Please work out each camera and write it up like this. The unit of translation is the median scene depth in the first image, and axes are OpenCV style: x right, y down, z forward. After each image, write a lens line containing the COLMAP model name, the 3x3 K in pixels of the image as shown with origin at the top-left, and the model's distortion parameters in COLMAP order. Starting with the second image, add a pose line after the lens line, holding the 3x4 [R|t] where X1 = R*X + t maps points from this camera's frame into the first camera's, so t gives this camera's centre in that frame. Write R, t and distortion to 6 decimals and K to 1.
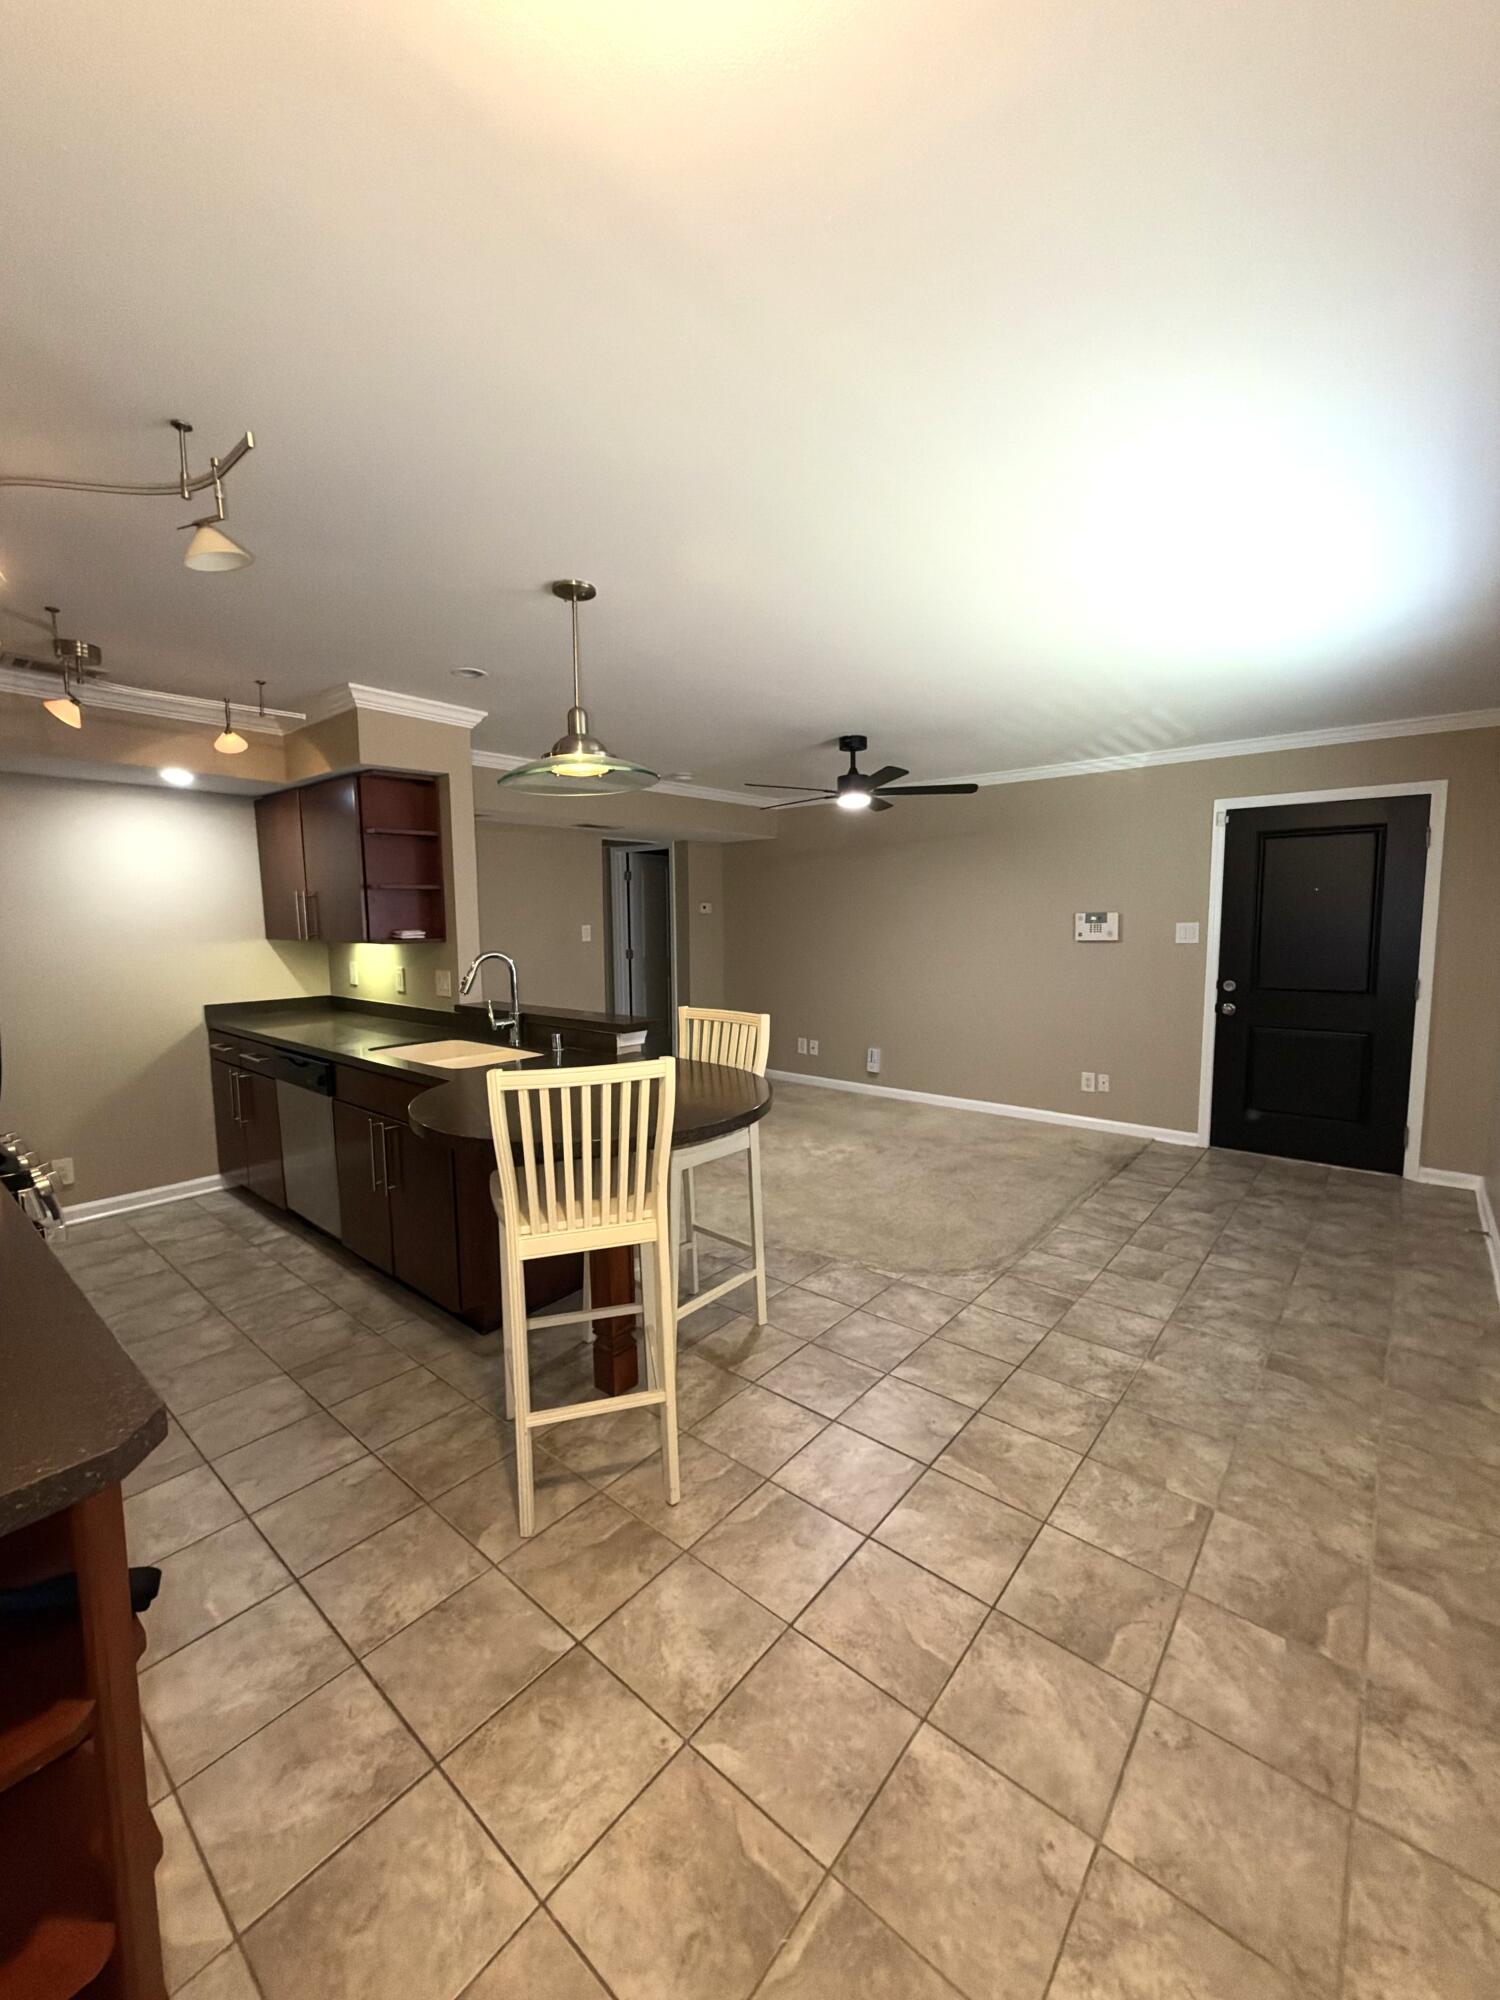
lens RADIAL K [[796.1, 0, 757.7], [0, 796.1, 994.6], [0, 0, 1]] dist [0.002834, -0.000248]
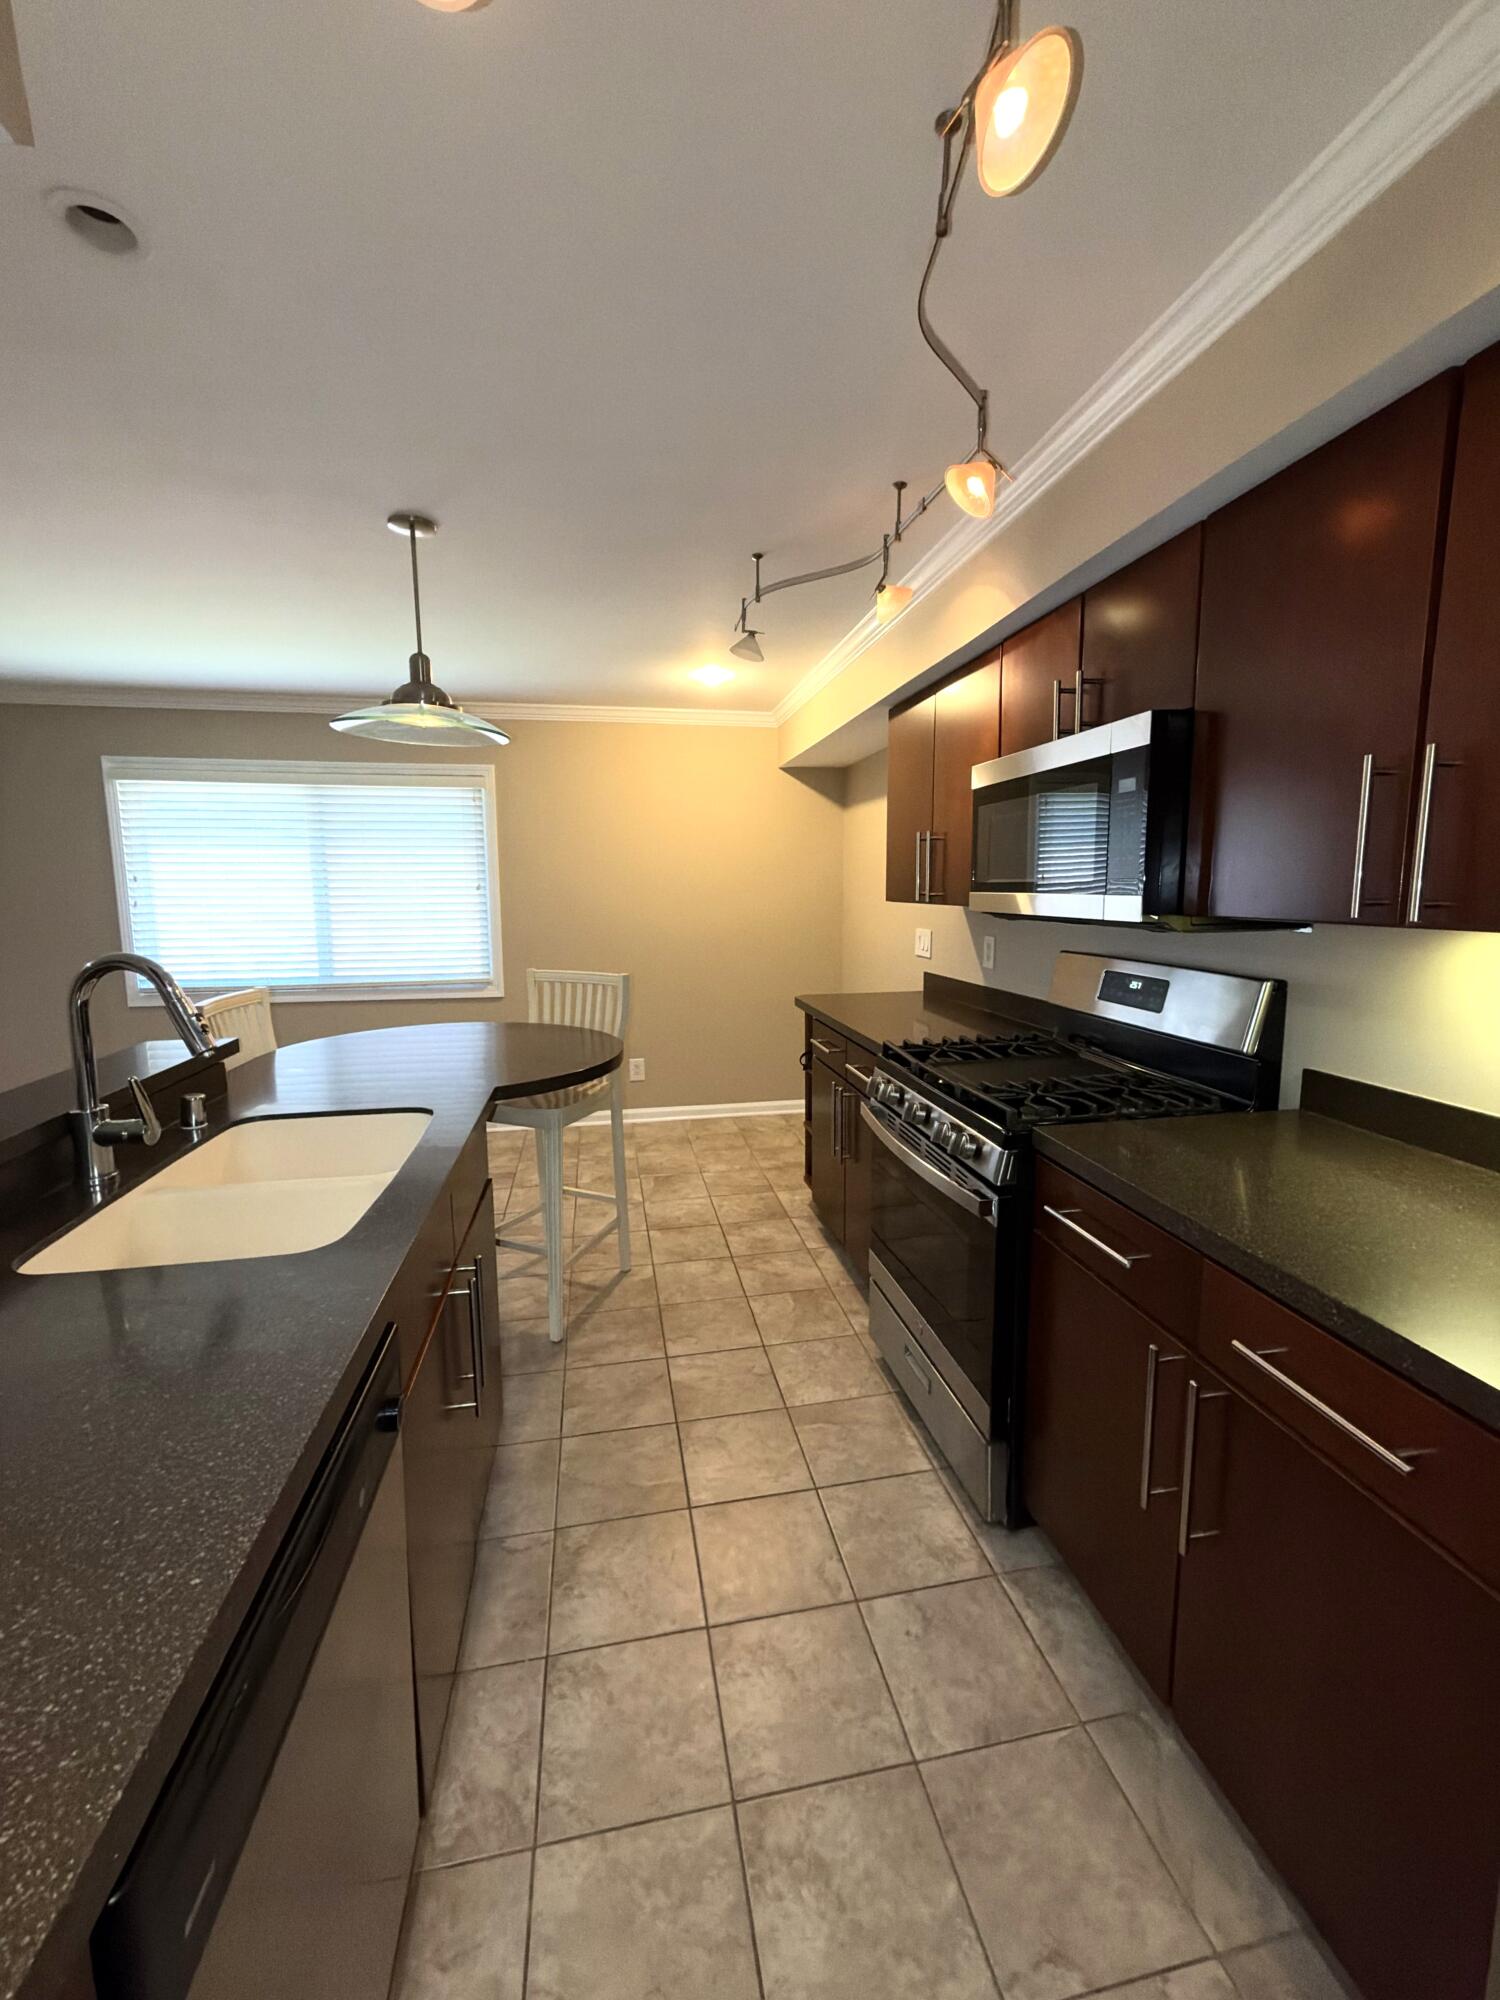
lens RADIAL K [[796.1, 0, 748.8], [0, 796.1, 998.3], [0, 0, 1]] dist [0.002834, -0.000248]
pose [[-0.772330, -0.078519, 0.630350, -1.312004], [0.070861, 0.975488, 0.208331, -0.147353], [-0.631257, 0.205568, -0.747835, 1.760546]]
